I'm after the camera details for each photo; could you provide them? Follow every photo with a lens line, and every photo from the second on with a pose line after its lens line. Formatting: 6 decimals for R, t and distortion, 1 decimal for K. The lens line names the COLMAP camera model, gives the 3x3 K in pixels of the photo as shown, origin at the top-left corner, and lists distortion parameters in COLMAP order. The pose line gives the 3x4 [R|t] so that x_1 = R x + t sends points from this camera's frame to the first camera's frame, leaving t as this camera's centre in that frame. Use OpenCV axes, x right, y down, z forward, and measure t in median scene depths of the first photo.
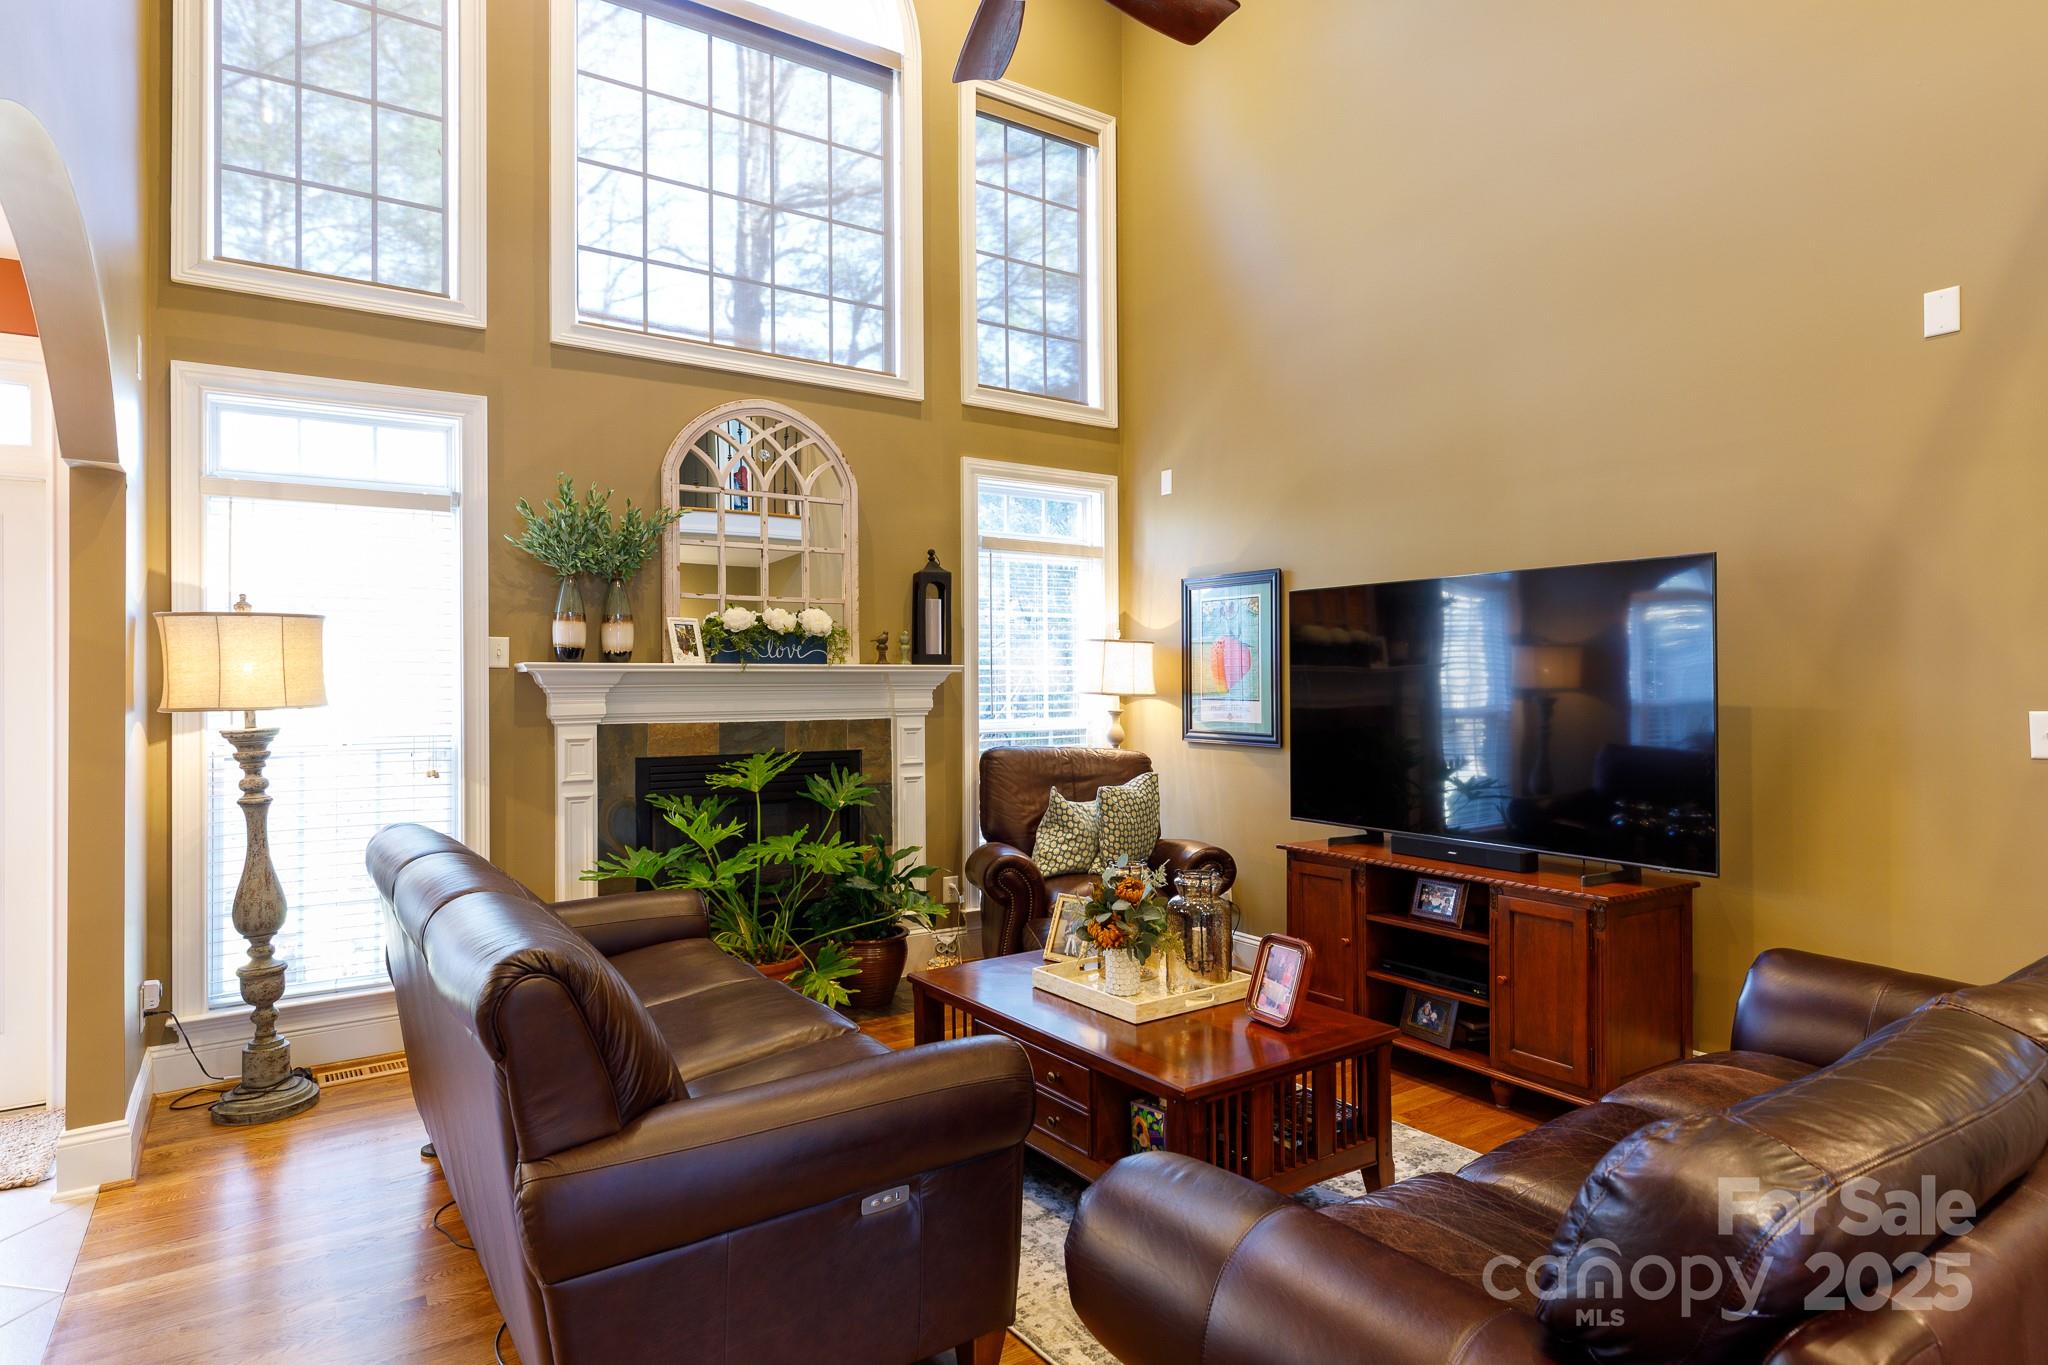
lens RADIAL K [[1120.1, 0, 1022.7], [0, 1120.1, 664.5], [0, 0, 1]] dist [0.003872, 0.001693]
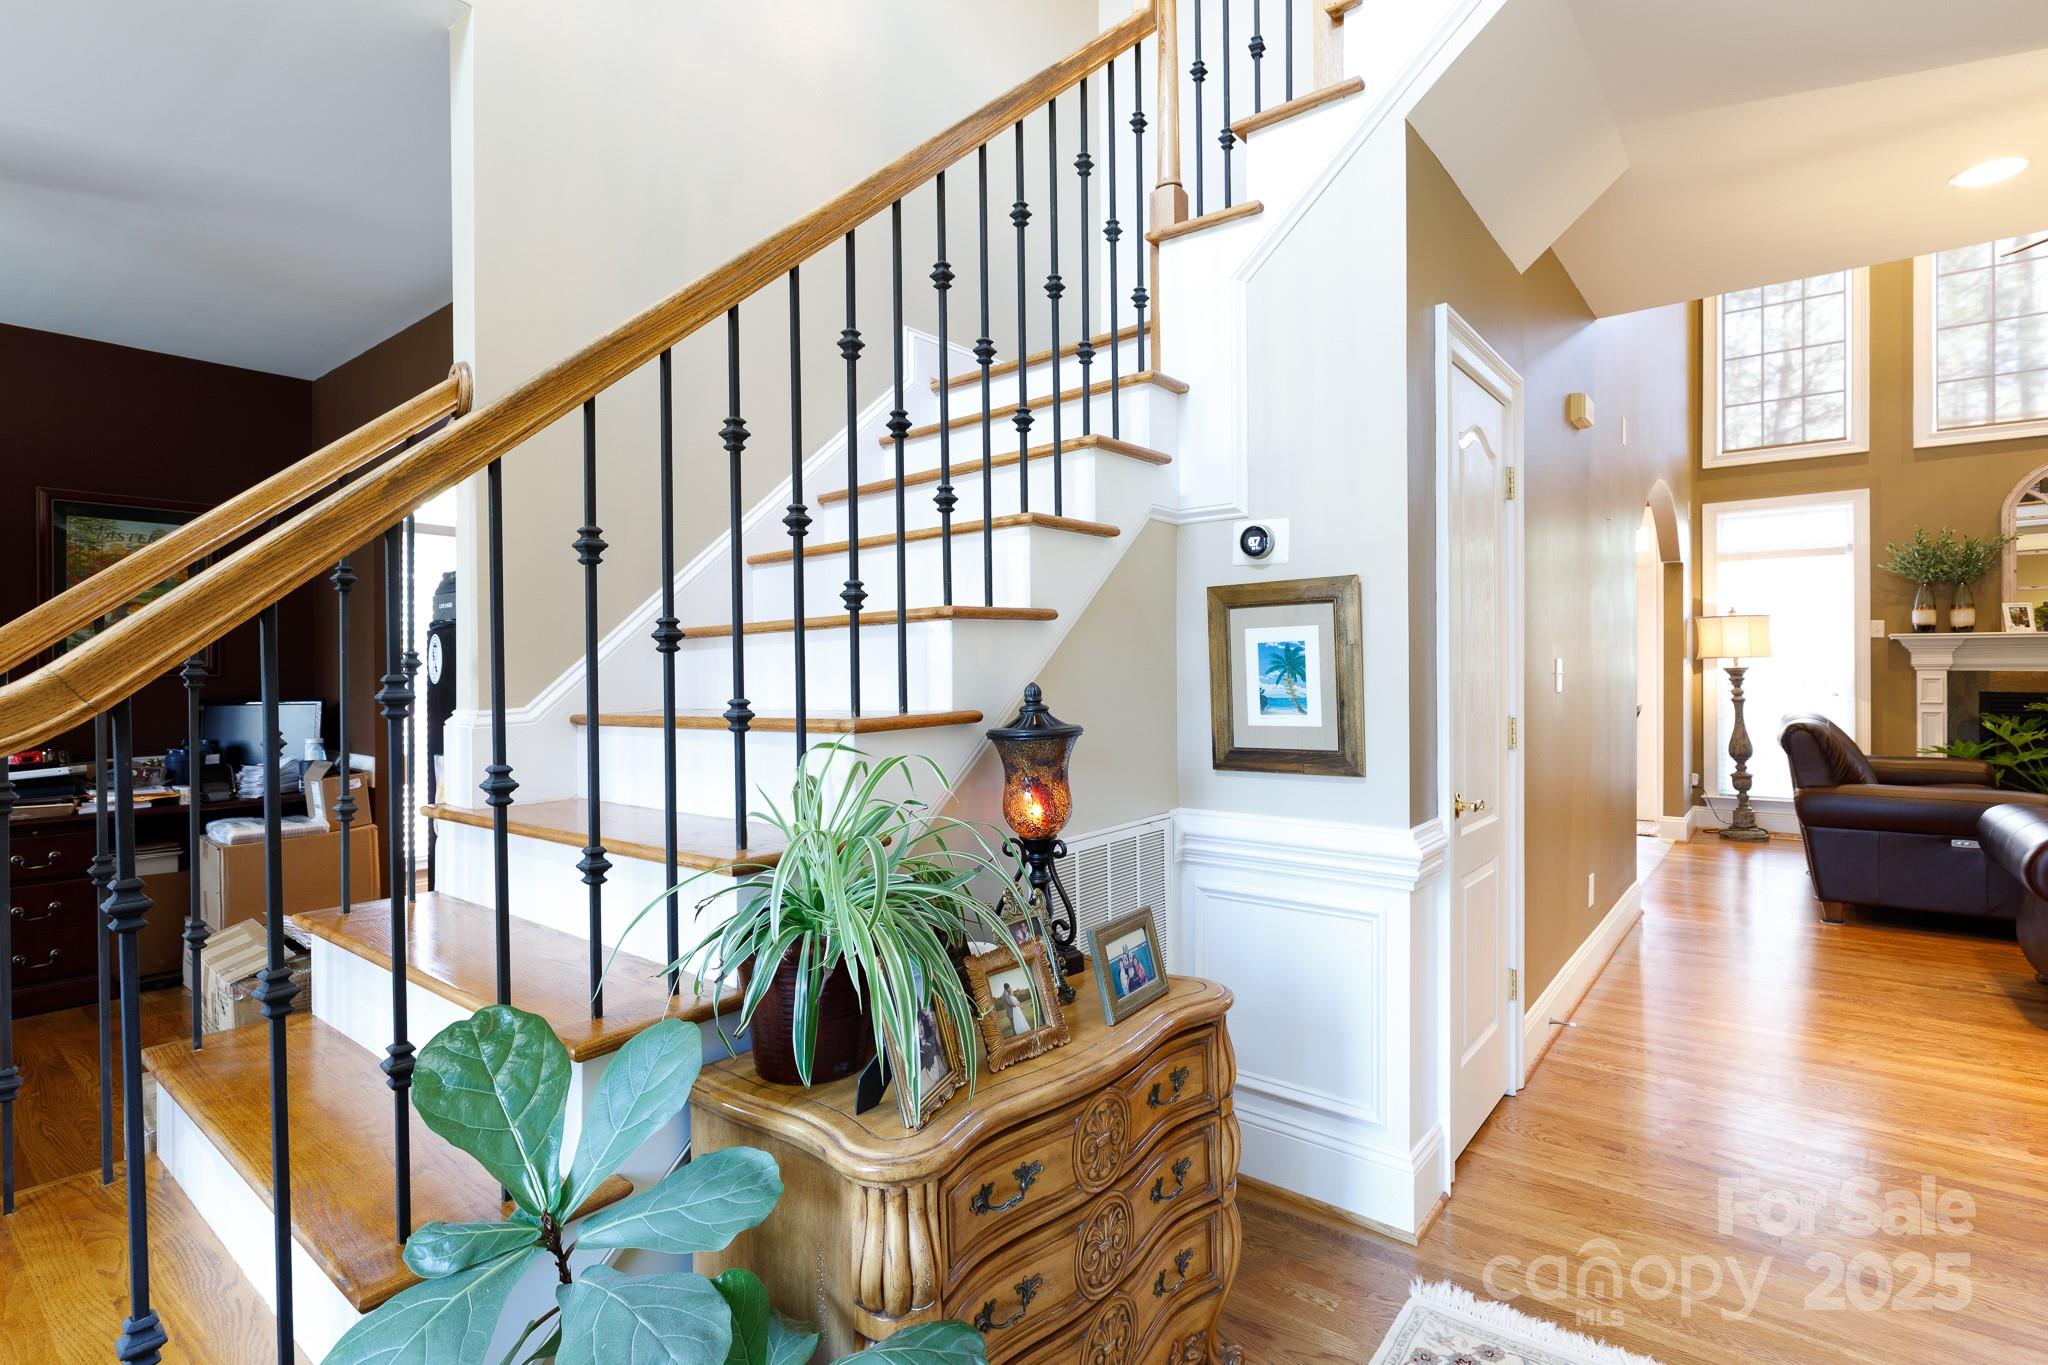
lens RADIAL K [[983.6, 0, 1025.1], [0, 983.6, 673.1], [0, 0, 1]] dist [-0.000780, -0.000079]
pose [[0.295057, 0.009460, -0.955433, 0.644513], [0.013747, 0.999805, 0.014144, 0.018798], [0.955381, -0.017308, 0.294870, -0.783266]]
